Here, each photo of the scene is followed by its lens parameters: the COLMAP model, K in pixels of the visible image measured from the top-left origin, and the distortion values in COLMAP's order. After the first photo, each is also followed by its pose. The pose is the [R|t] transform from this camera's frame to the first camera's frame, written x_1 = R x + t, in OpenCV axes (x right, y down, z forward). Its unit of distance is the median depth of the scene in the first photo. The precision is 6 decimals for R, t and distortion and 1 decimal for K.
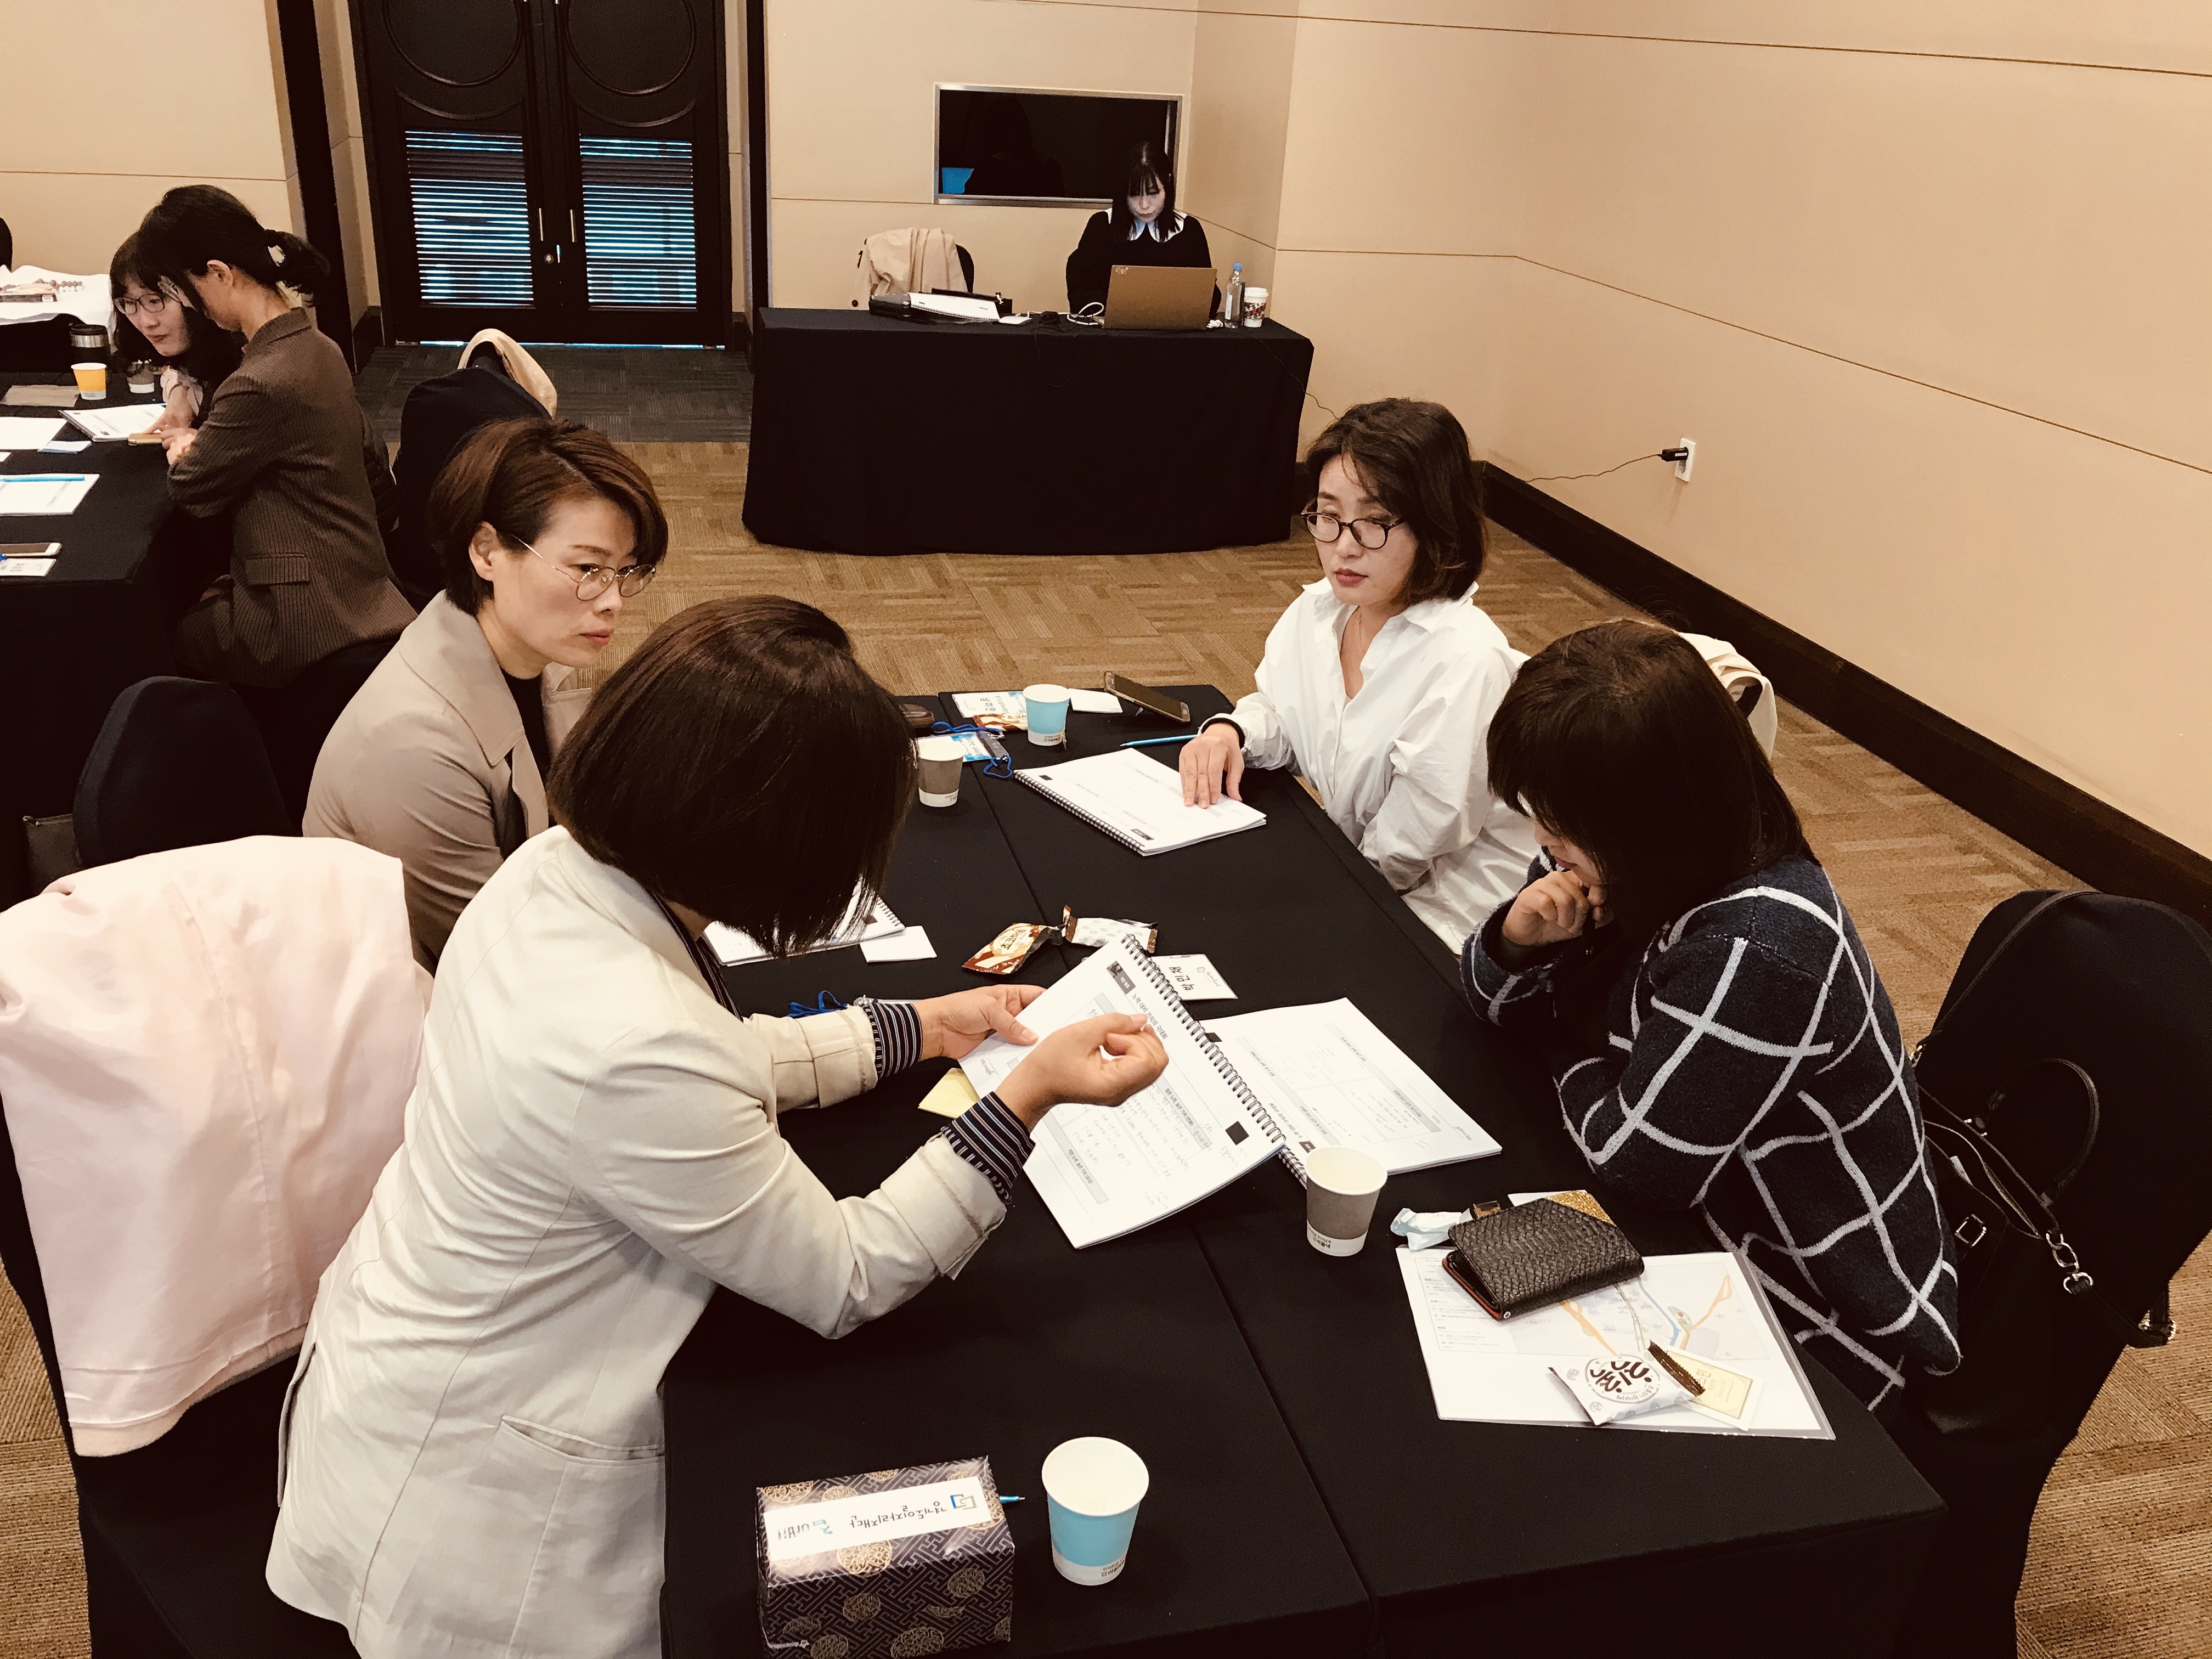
lens RADIAL K [[1808.5, 0, 1105.6], [0, 1808.5, 831.1], [0, 0, 1]] dist [0.010660, 0.003293]
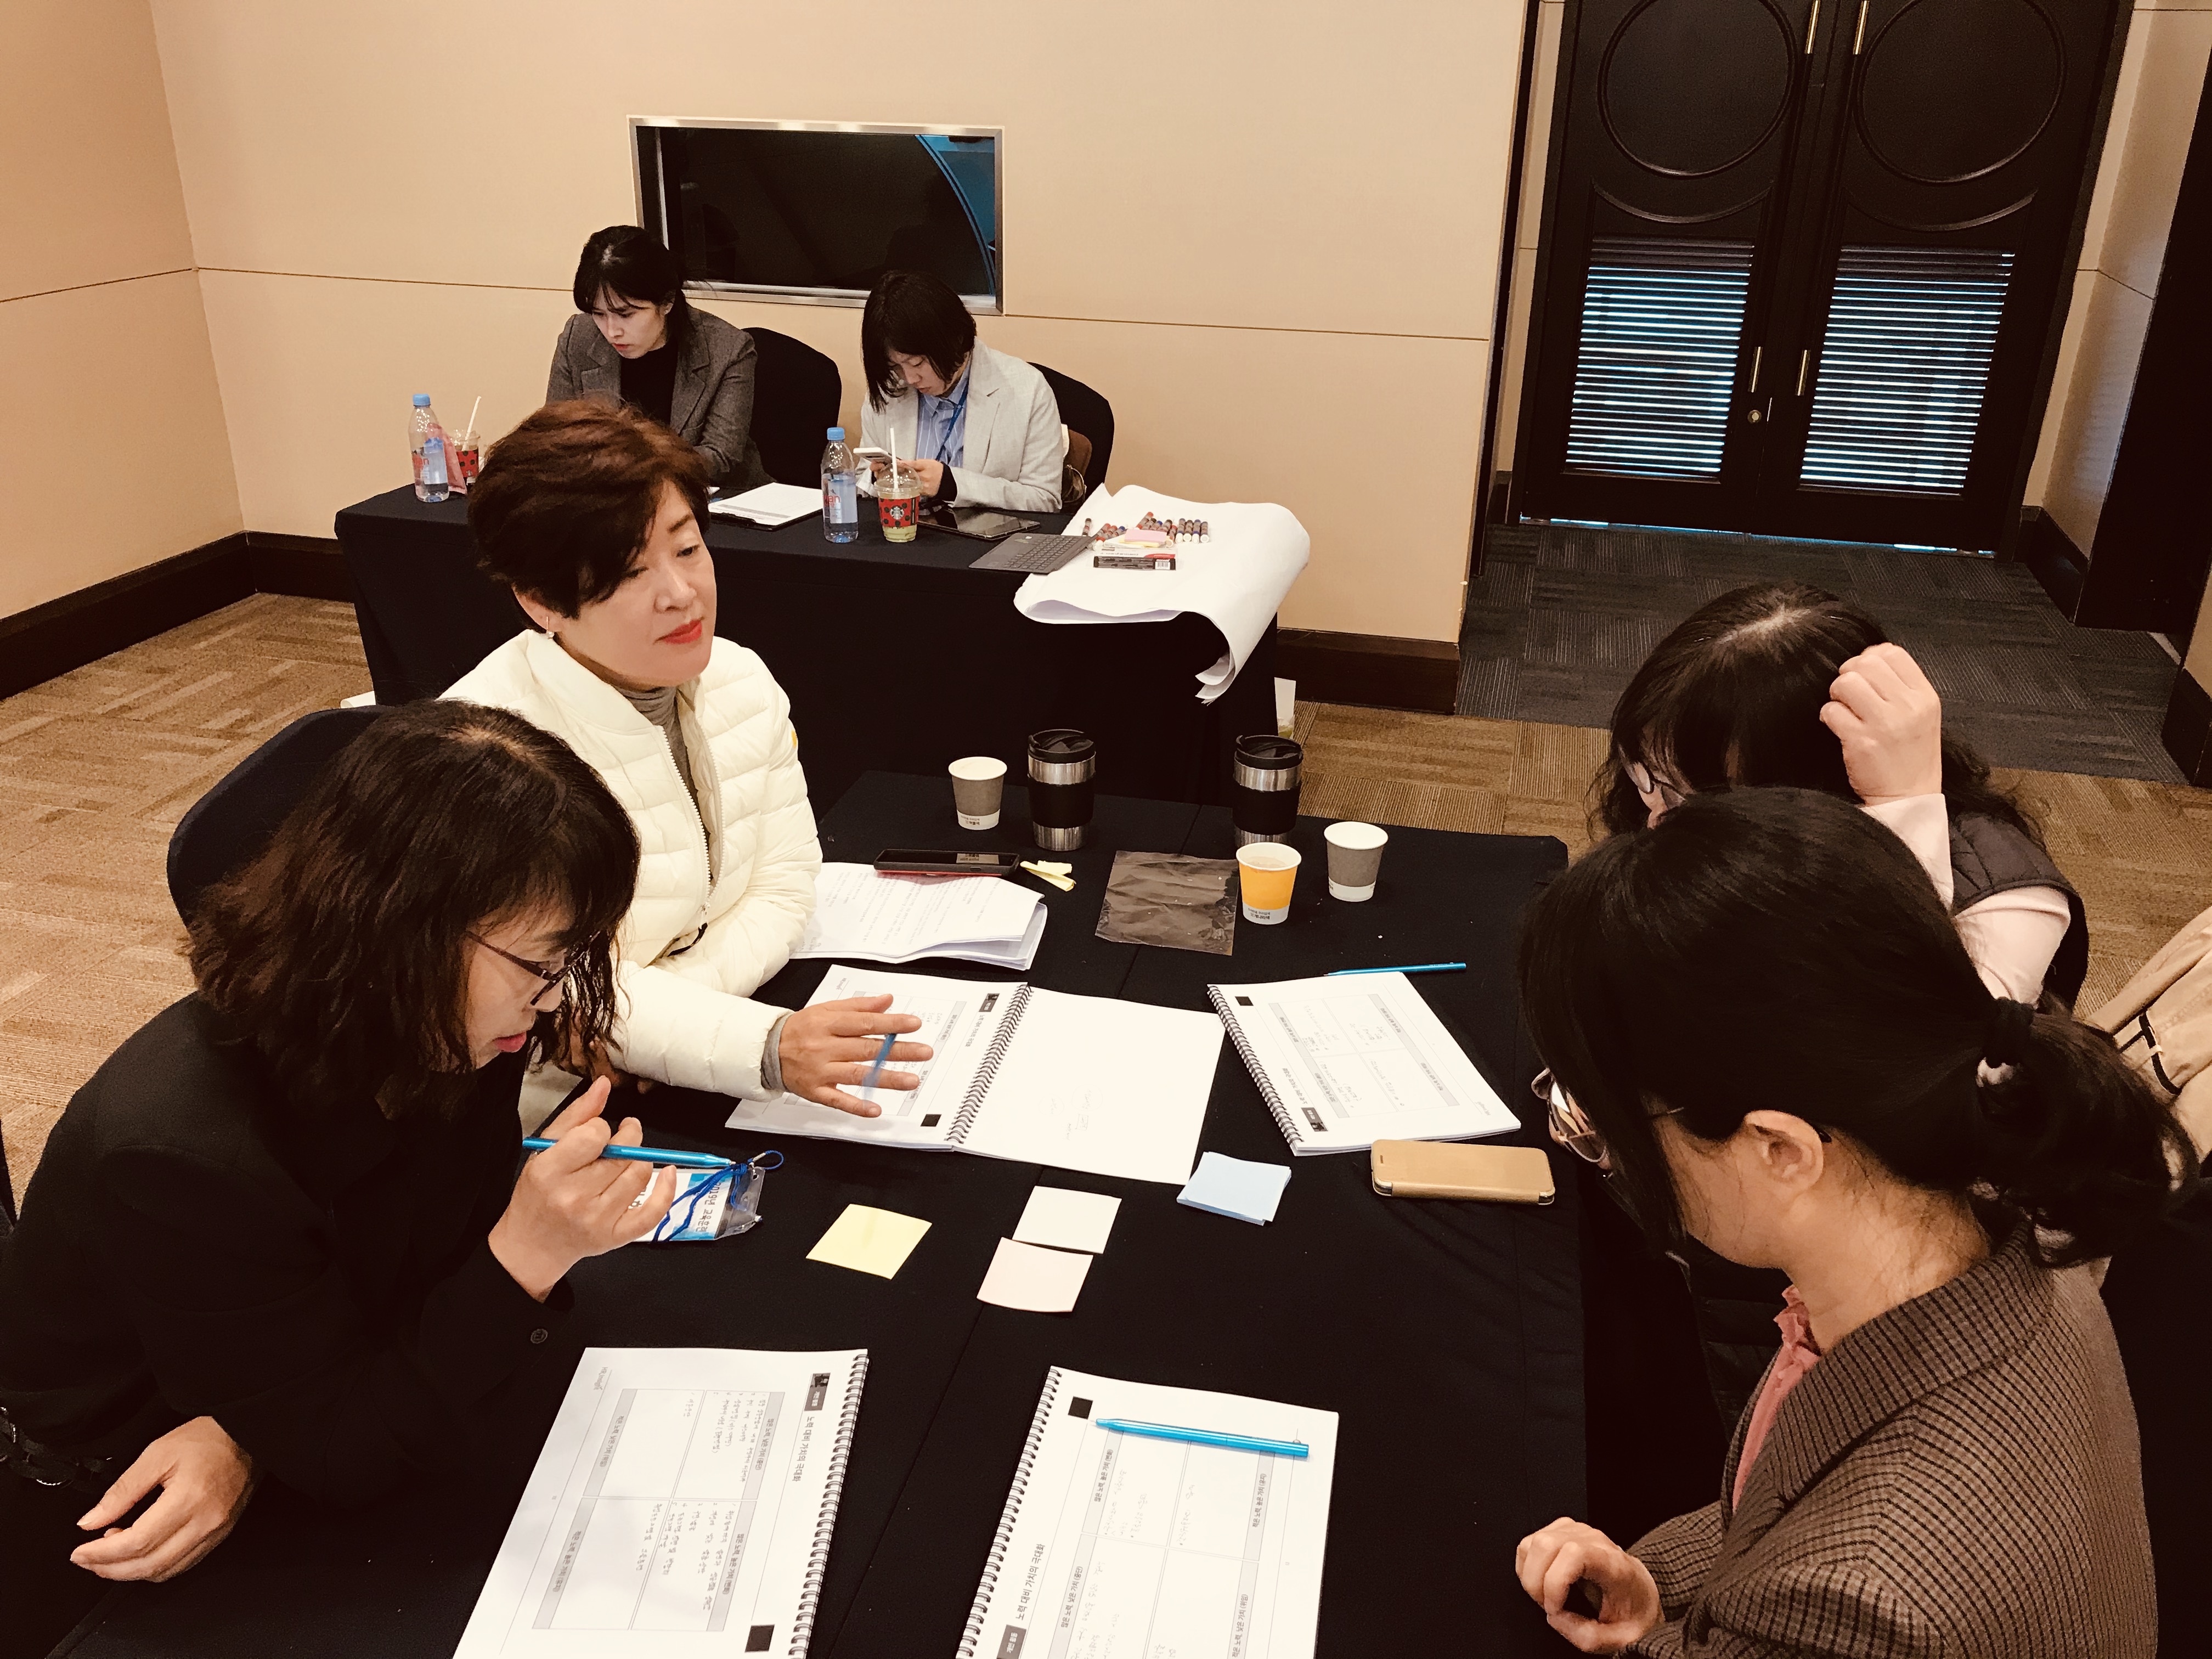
lens RADIAL K [[1808.5, 0, 1104.8], [0, 1808.5, 829.5], [0, 0, 1]] dist [0.010660, 0.003293]
pose [[0.878603, 0.150349, -0.453268, -0.203727], [-0.161639, 0.986751, 0.013989, -0.139117], [0.449366, 0.060975, 0.891264, 0.297310]]
